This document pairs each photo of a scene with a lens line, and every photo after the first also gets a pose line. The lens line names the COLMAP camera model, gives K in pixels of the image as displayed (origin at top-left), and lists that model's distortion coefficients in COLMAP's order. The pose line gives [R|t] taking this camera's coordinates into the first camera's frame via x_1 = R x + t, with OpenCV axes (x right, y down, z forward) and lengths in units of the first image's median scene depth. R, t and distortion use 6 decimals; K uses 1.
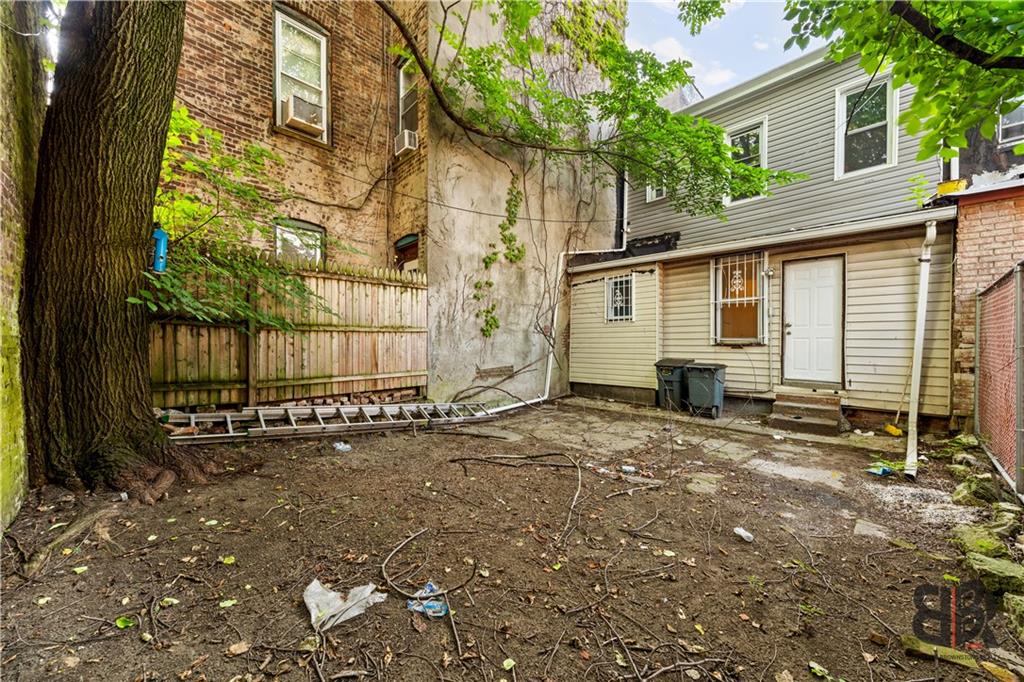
lens RADIAL K [[370.0, 0, 512.0], [0, 370.0, 341.0], [0, 0, 1]] dist [0.000400, 0.000004]
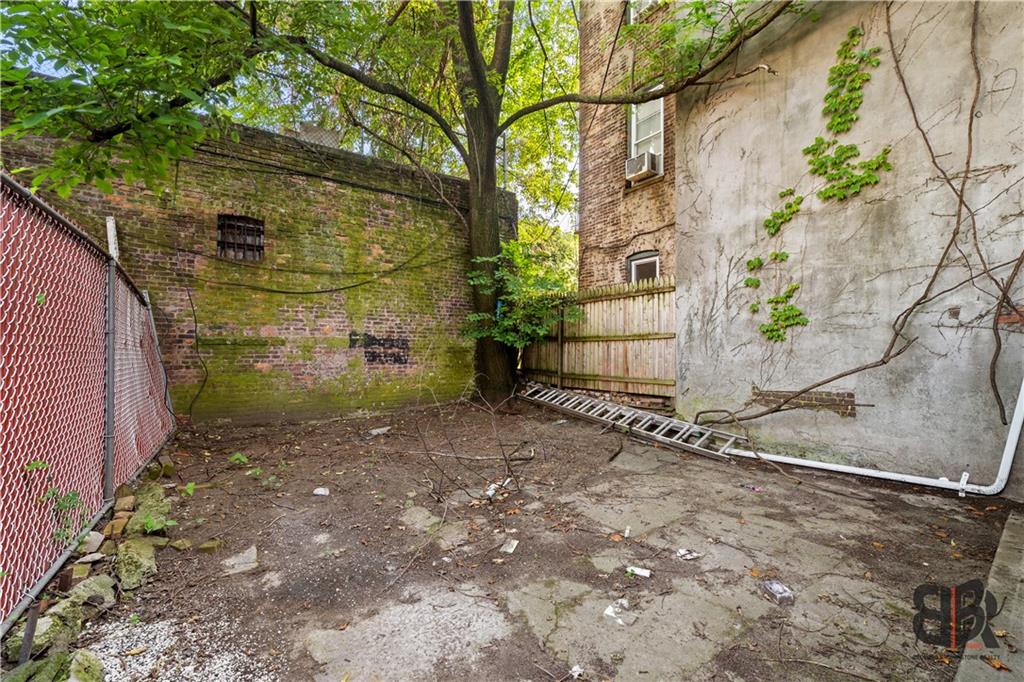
lens RADIAL K [[384.2, 0, 512.0], [0, 384.2, 341.0], [0, 0, 1]] dist [-0.000079, -0.000027]
pose [[-0.132590, -0.027555, -0.990788, 0.717024], [-0.000547, 0.999615, -0.027727, 0.009008], [0.991171, -0.003134, -0.132554, 0.699935]]
